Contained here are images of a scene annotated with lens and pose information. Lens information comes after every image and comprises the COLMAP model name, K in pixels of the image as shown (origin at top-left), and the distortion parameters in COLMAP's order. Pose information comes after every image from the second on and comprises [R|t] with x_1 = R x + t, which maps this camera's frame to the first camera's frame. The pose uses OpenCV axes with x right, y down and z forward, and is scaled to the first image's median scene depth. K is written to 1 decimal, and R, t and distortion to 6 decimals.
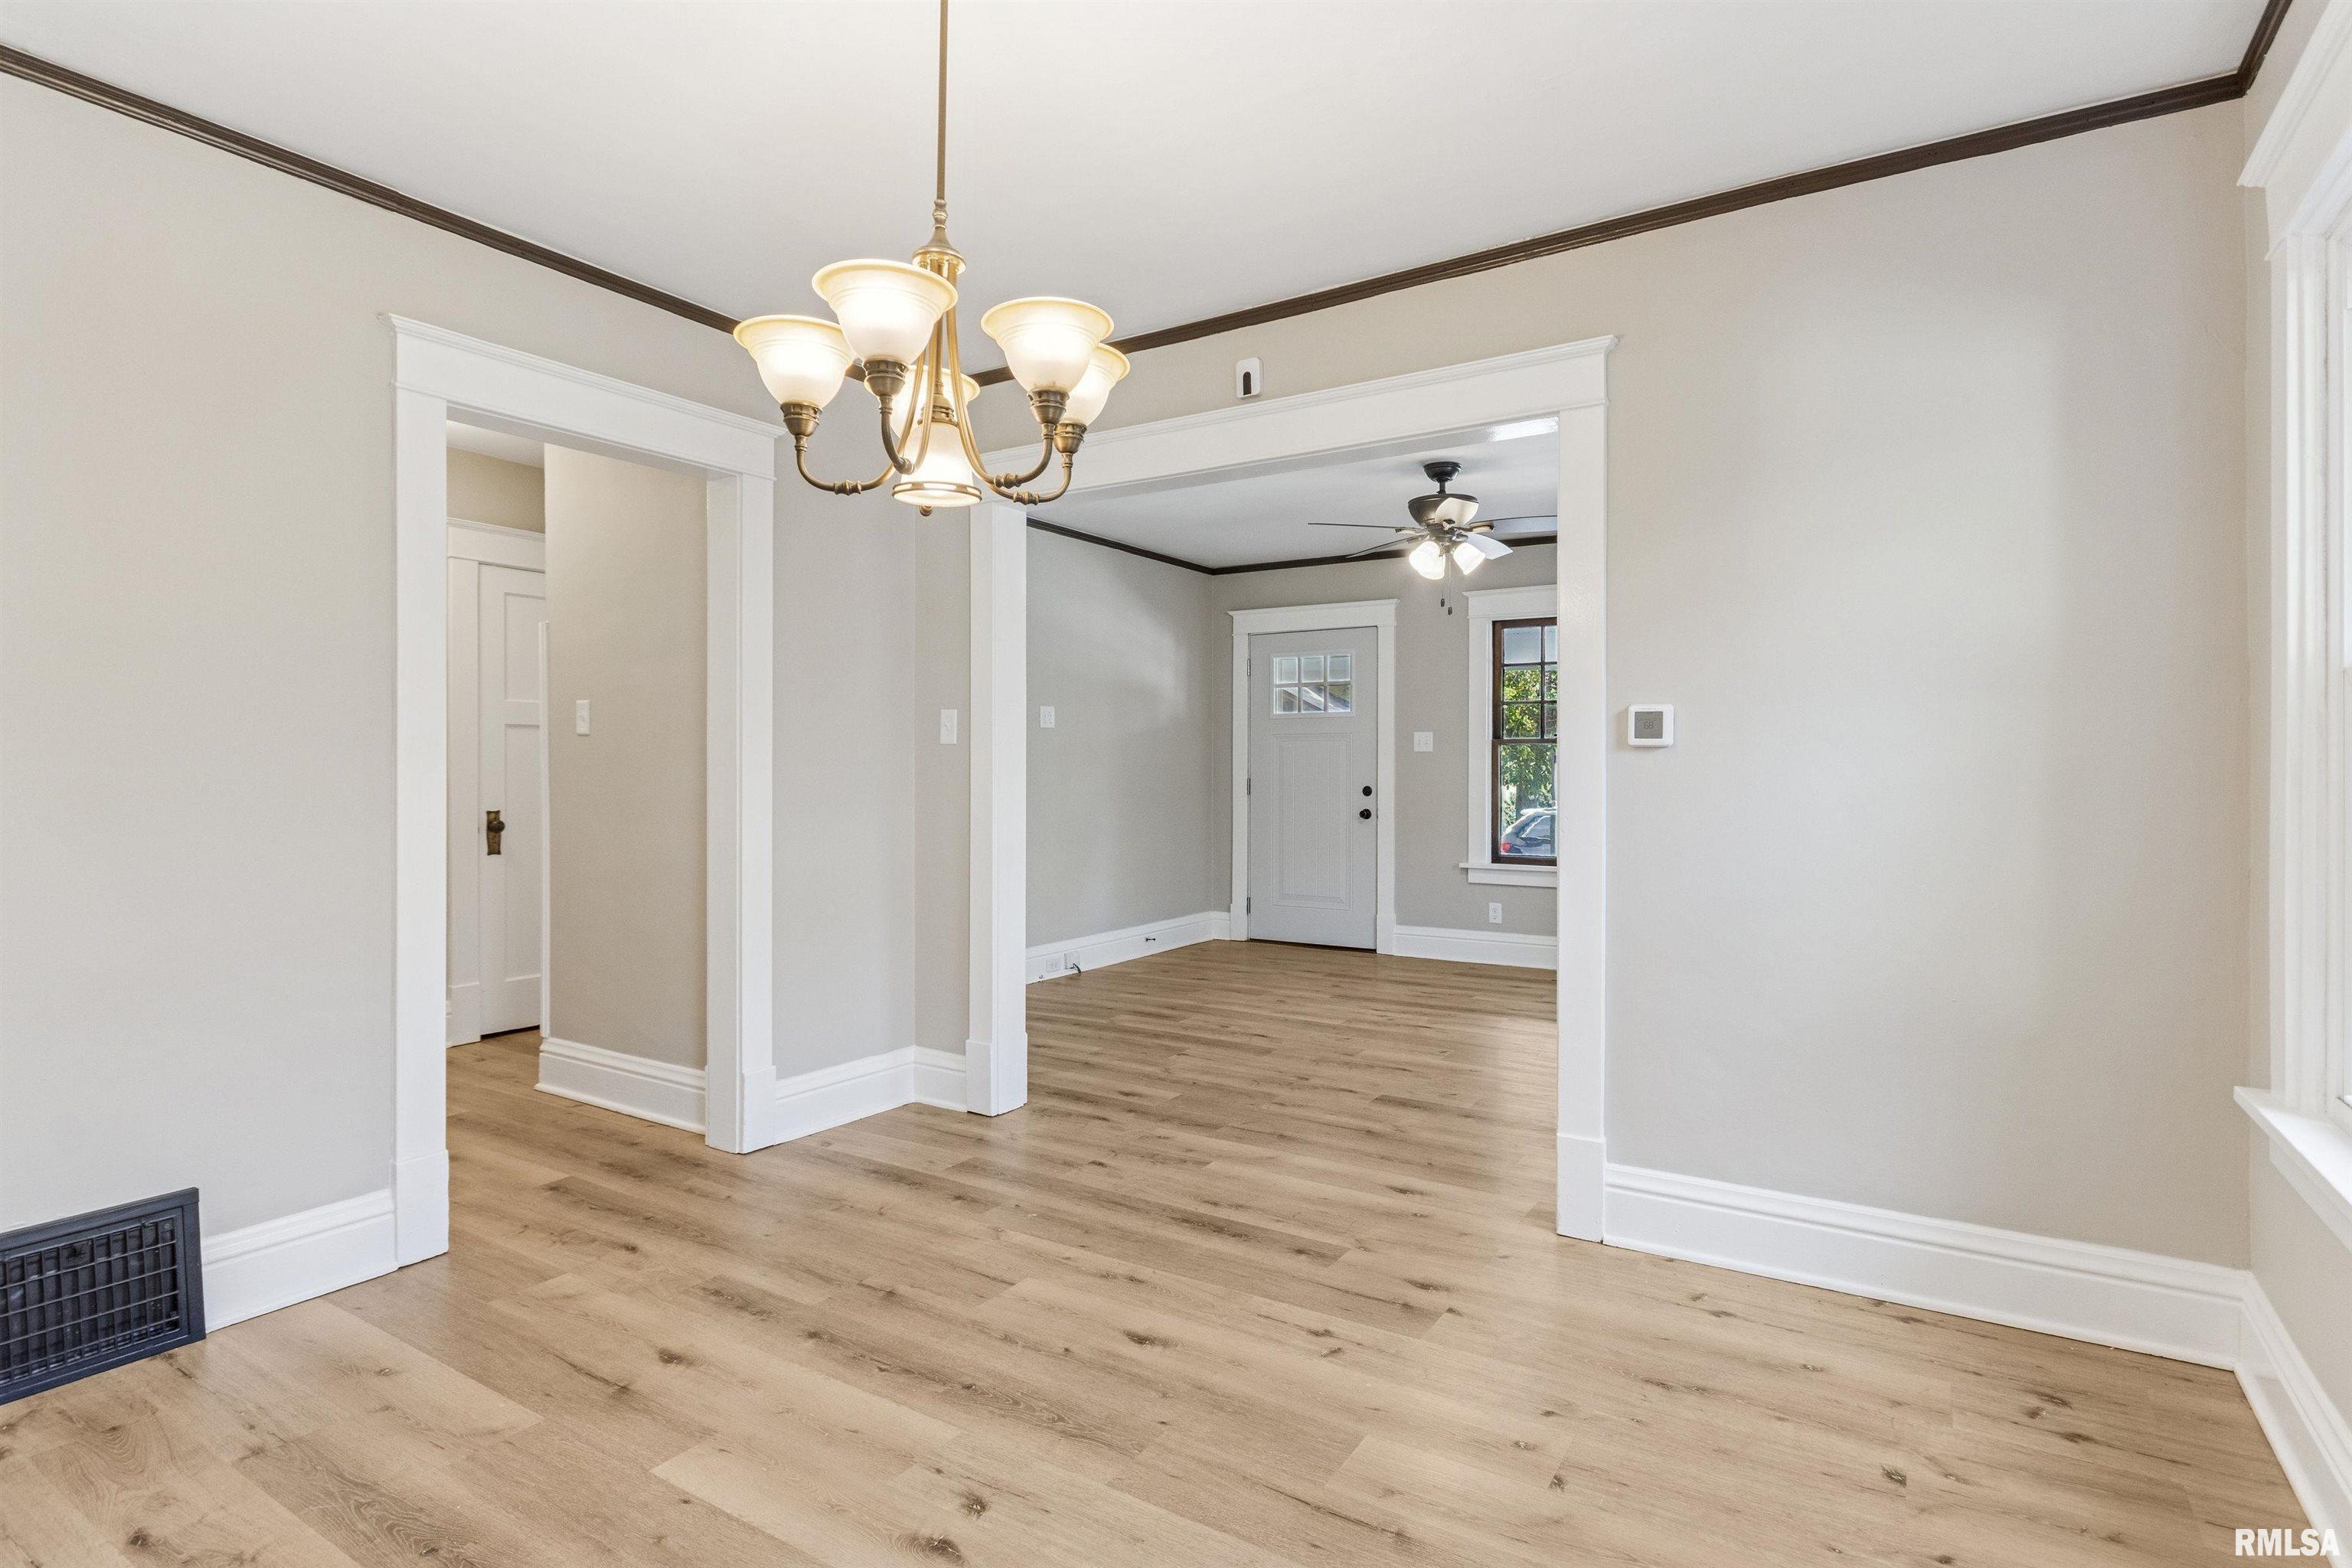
lens RADIAL K [[1188.9, 0, 1173.5], [0, 1188.9, 780.4], [0, 0, 1]] dist [-0.002026, -0.001935]
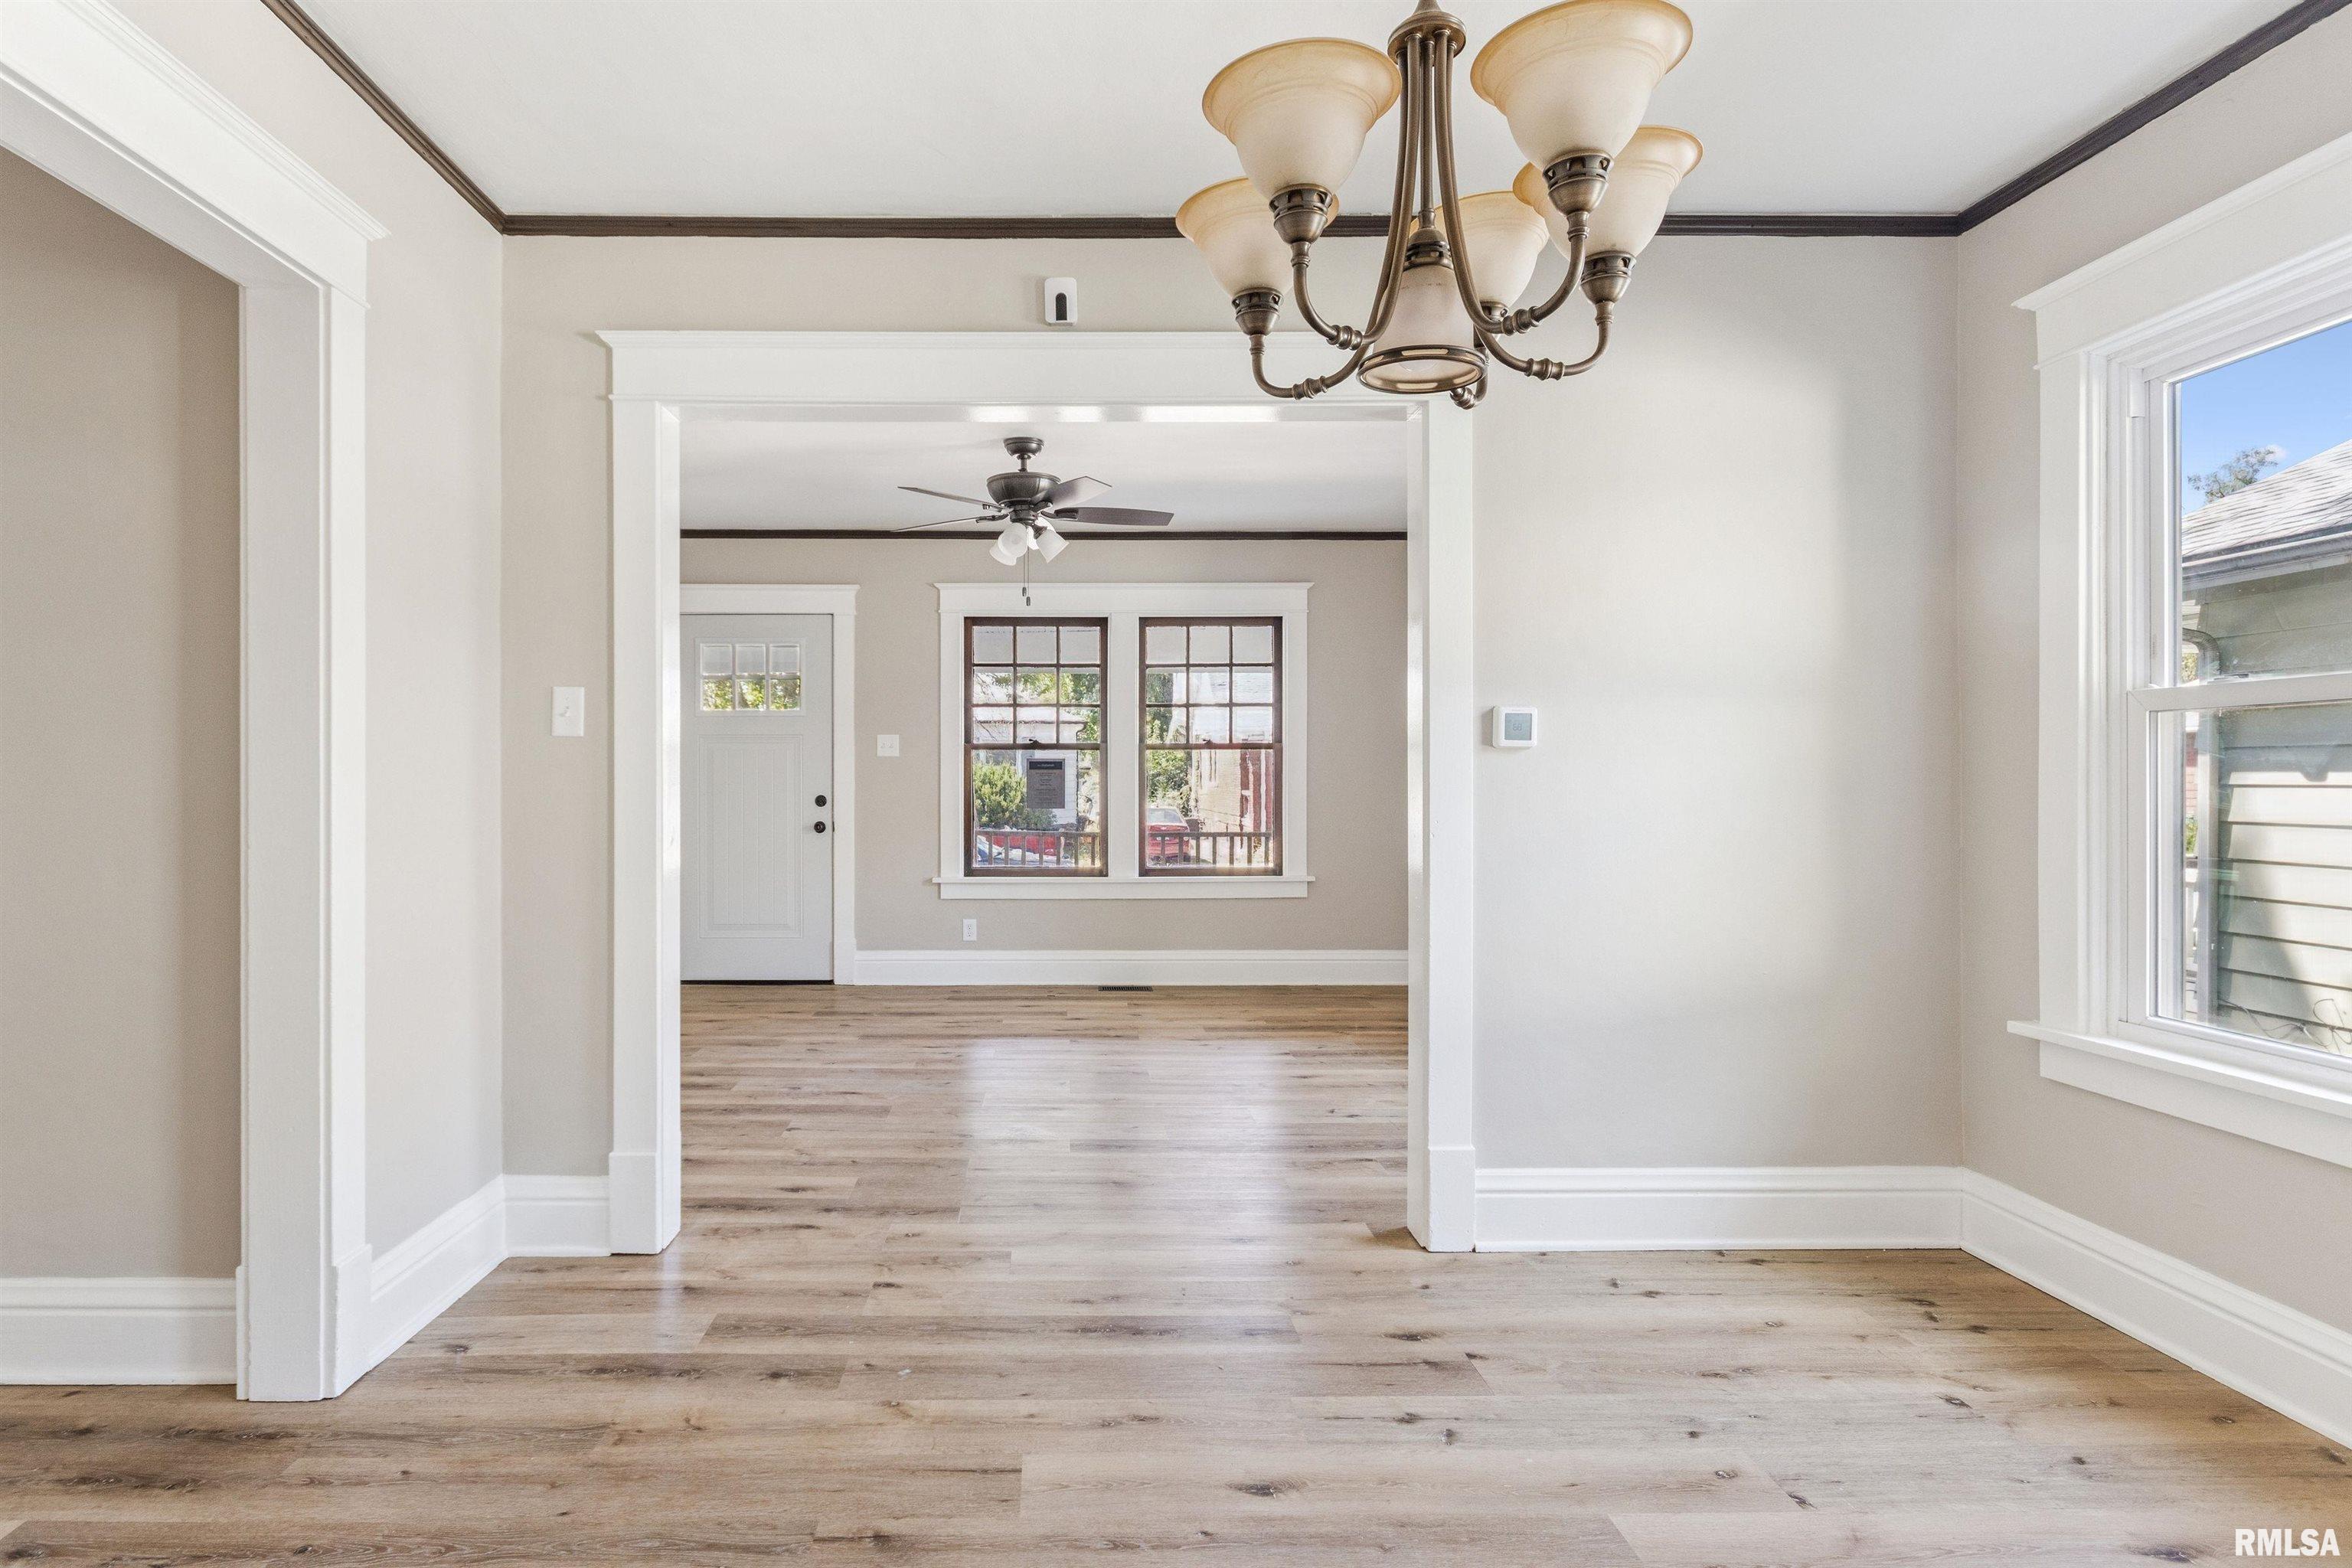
lens RADIAL K [[1260.4, 0, 1065.6], [0, 1260.4, 792.8], [0, 0, 1]] dist [0.002025, -0.001168]
pose [[0.838564, -0.006788, 0.544761, -0.415200], [0.006136, 0.999977, 0.003016, 0.002726], [-0.544769, 0.000814, 0.838586, 0.258545]]
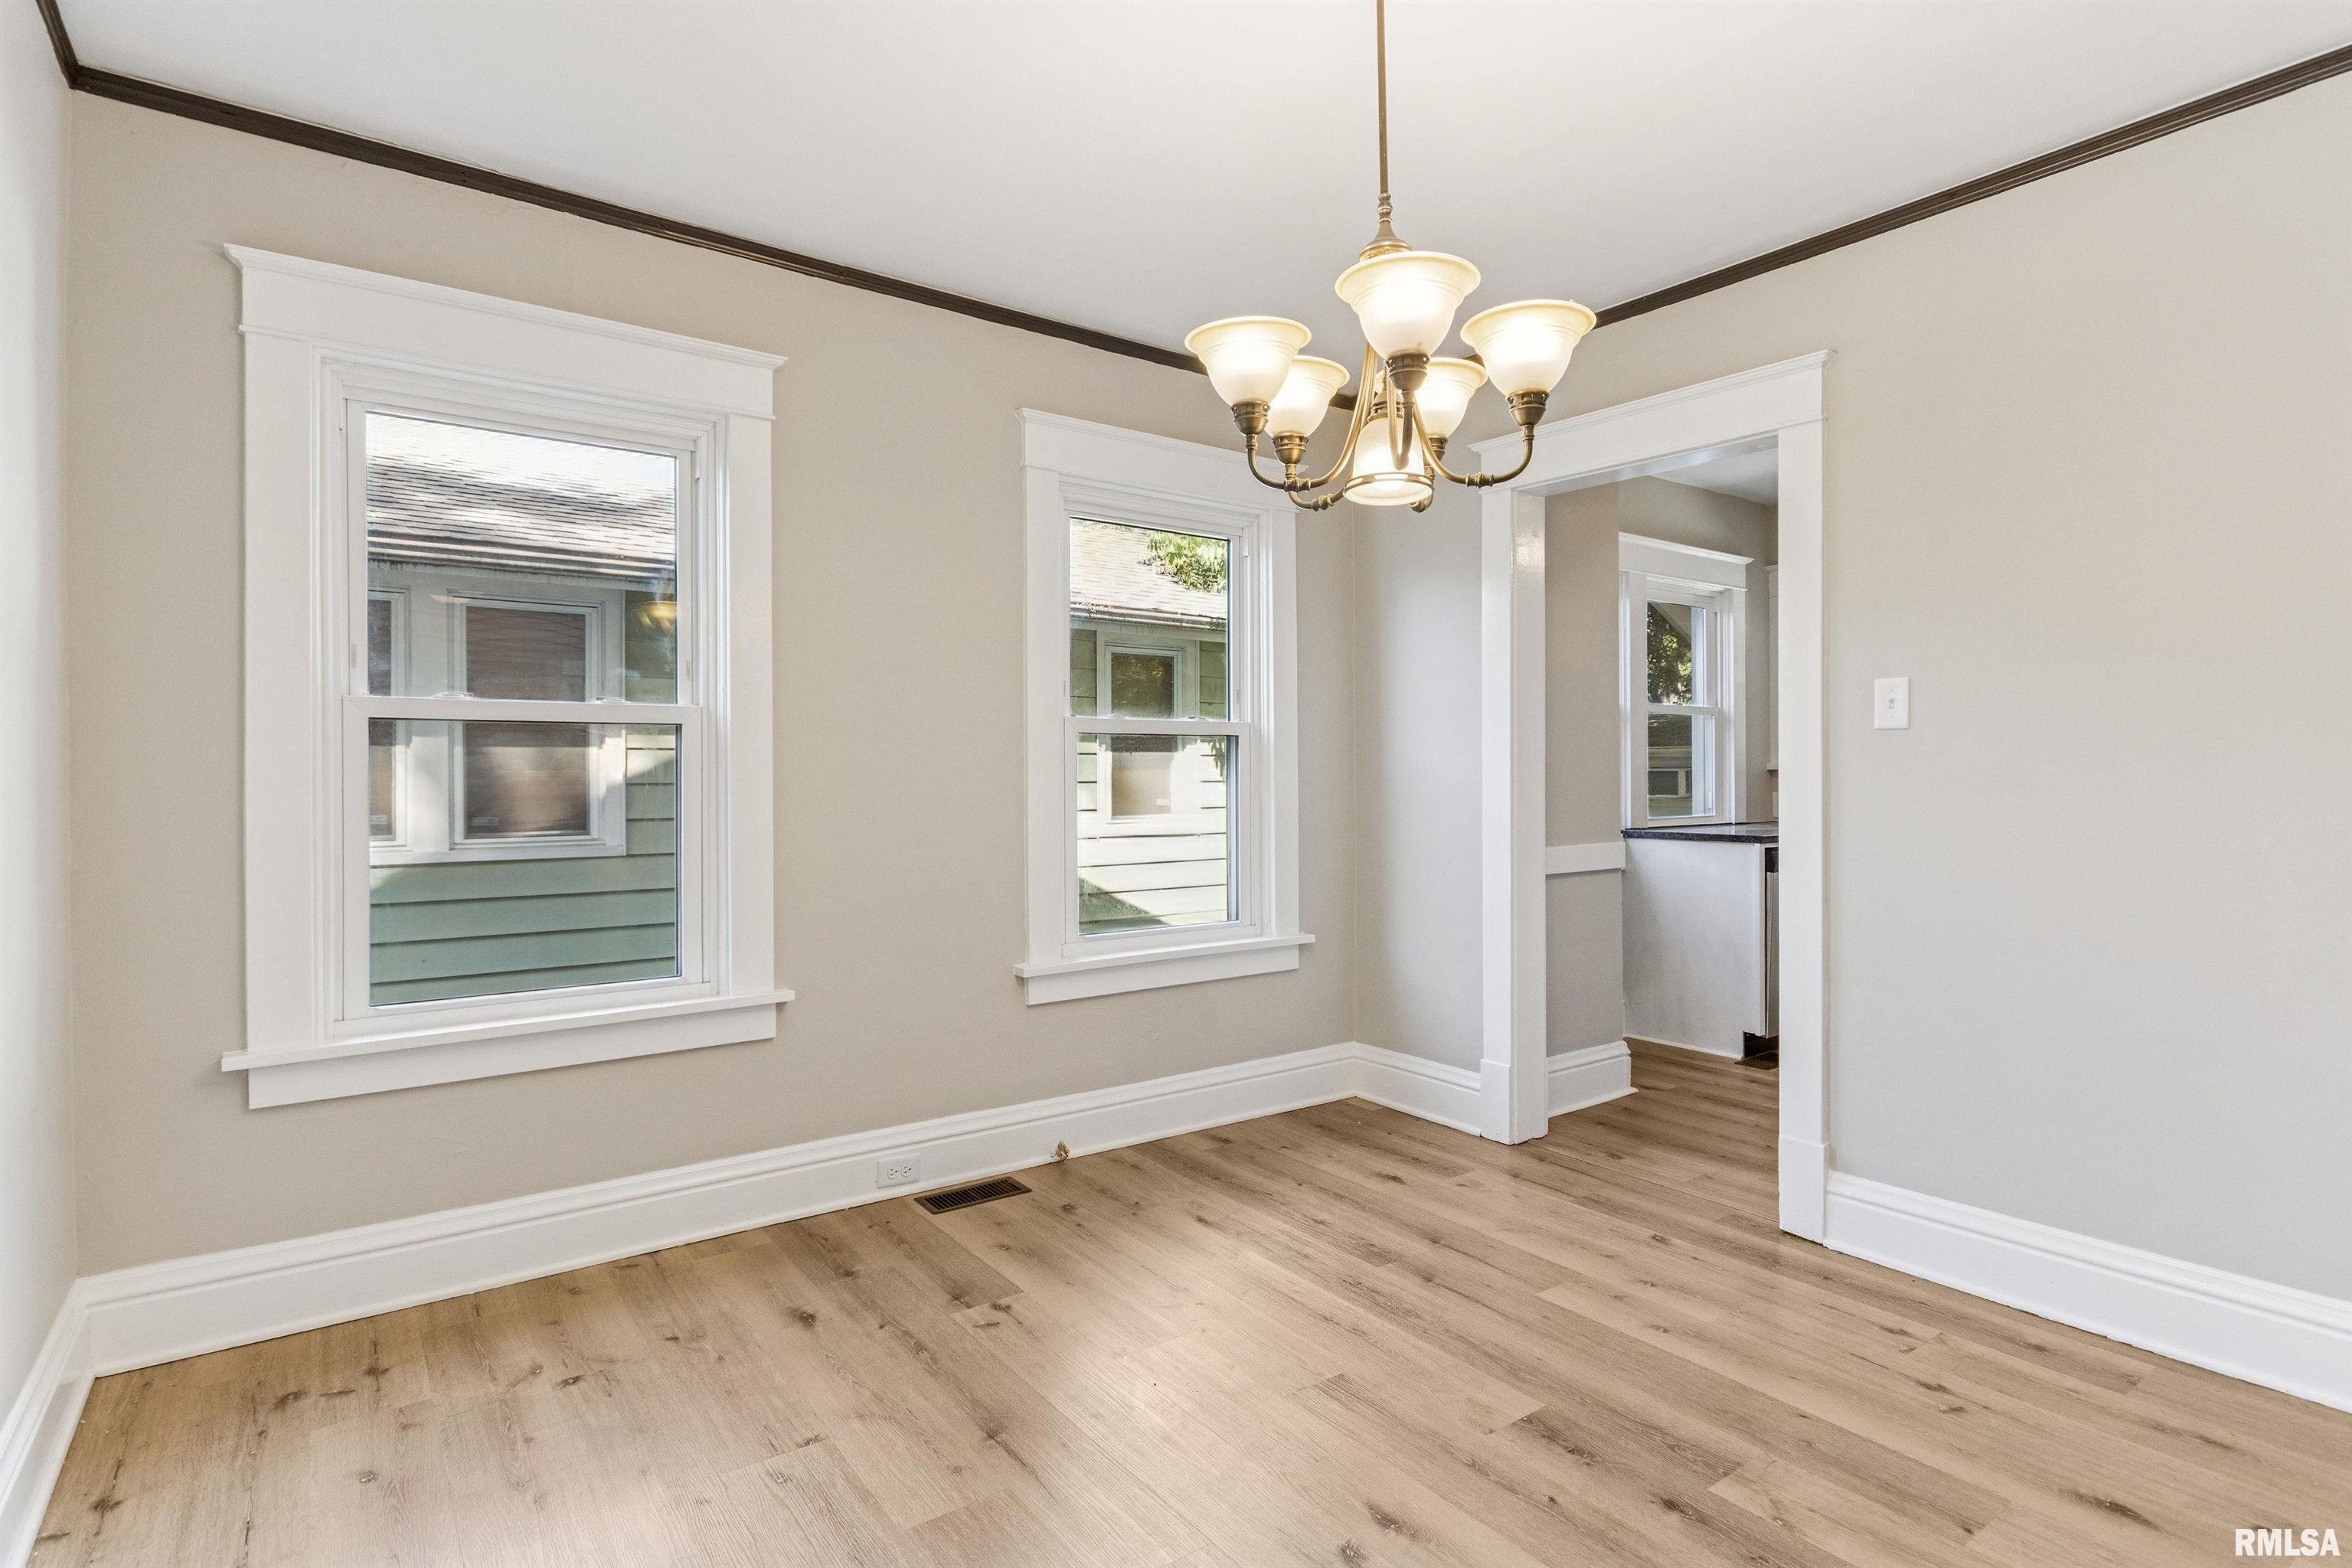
lens RADIAL K [[1188.9, 0, 1189.3], [0, 1188.9, 767.8], [0, 0, 1]] dist [-0.002026, -0.001935]
pose [[-0.934148, 0.003214, 0.356871, -0.210759], [0.006404, 0.999949, 0.007759, -0.010643], [-0.356828, 0.009534, -0.934121, 1.049882]]
